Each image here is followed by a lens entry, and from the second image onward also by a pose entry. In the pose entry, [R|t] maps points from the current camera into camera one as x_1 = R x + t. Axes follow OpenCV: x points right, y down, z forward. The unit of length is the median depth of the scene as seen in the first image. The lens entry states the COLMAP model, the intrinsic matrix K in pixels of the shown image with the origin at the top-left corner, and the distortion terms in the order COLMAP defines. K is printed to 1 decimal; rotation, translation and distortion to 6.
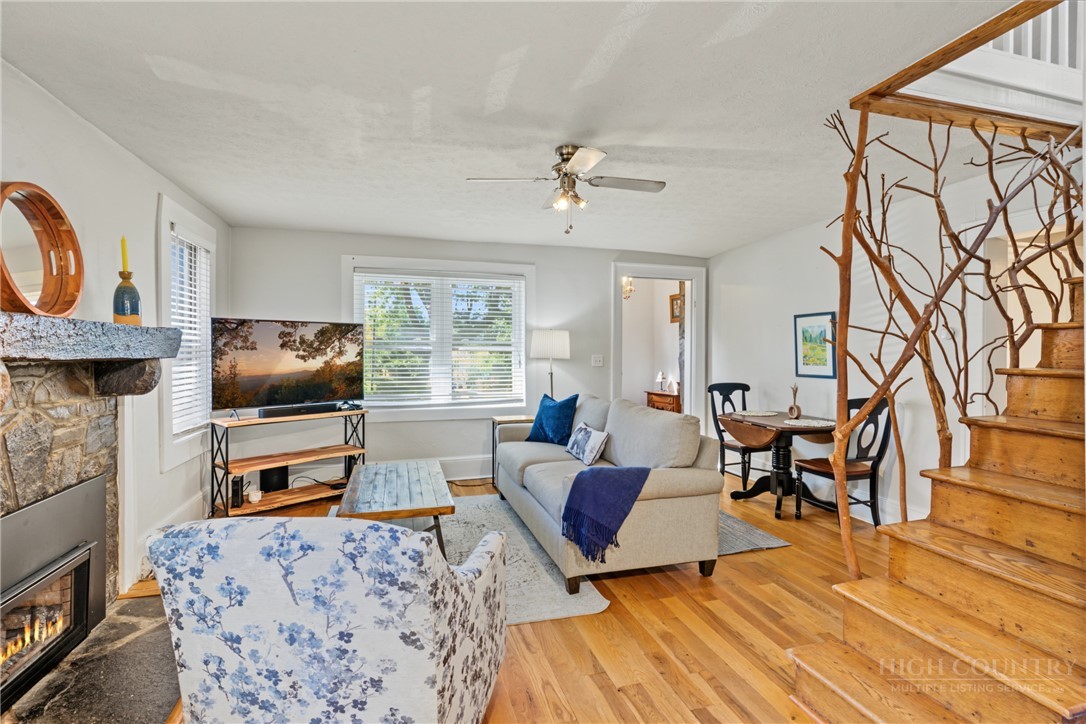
lens RADIAL K [[520.2, 0, 545.4], [0, 520.2, 356.8], [0, 0, 1]] dist [-0.006985, 0.000648]
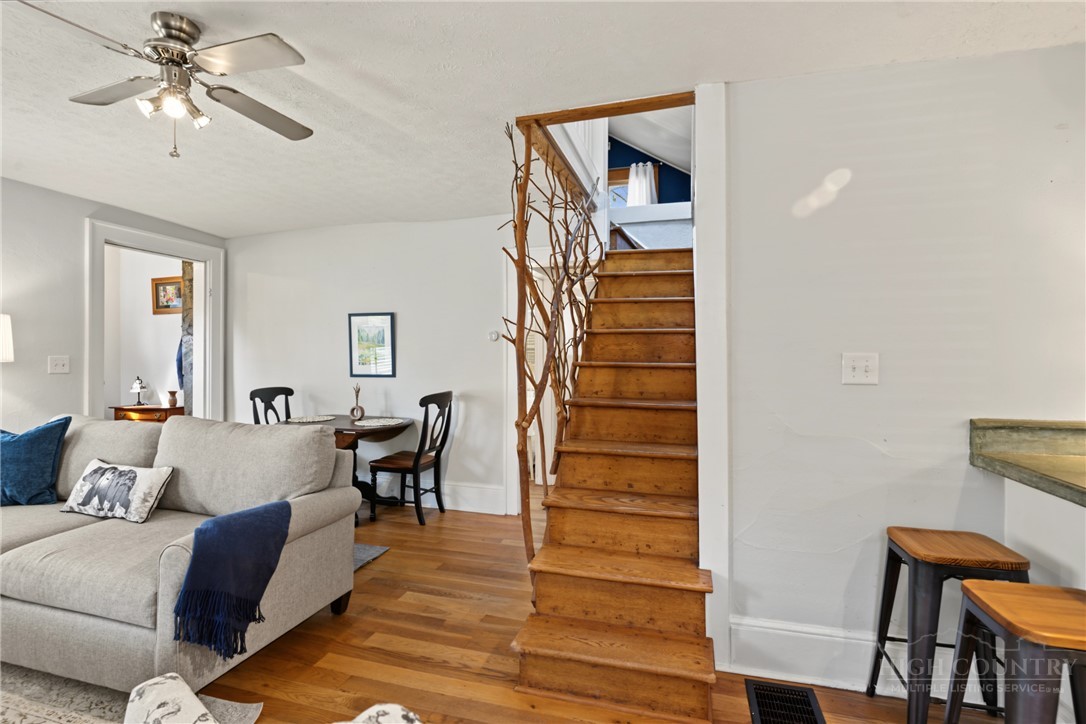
lens RADIAL K [[520.2, 0, 545.4], [0, 520.2, 356.8], [0, 0, 1]] dist [-0.006985, 0.000648]
pose [[0.537803, -0.002288, 0.843067, -0.246272], [0.008148, 0.999964, -0.002484, 0.009822], [-0.843031, 0.008205, 0.537802, 0.290581]]
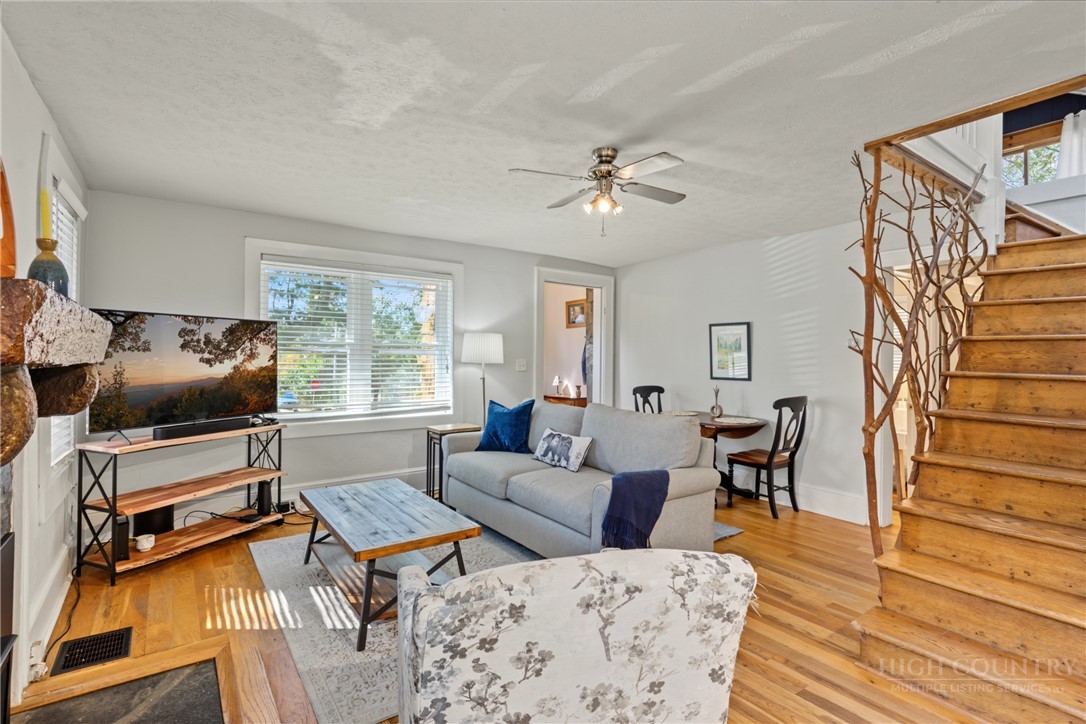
lens RADIAL K [[522.9, 0, 546.4], [0, 522.9, 352.9], [0, 0, 1]] dist [-0.009165, 0.001708]
pose [[0.941551, 0.007081, 0.336796, -0.393375], [-0.002267, 0.999890, -0.014684, -0.001909], [-0.336863, 0.013062, 0.941463, 0.109028]]
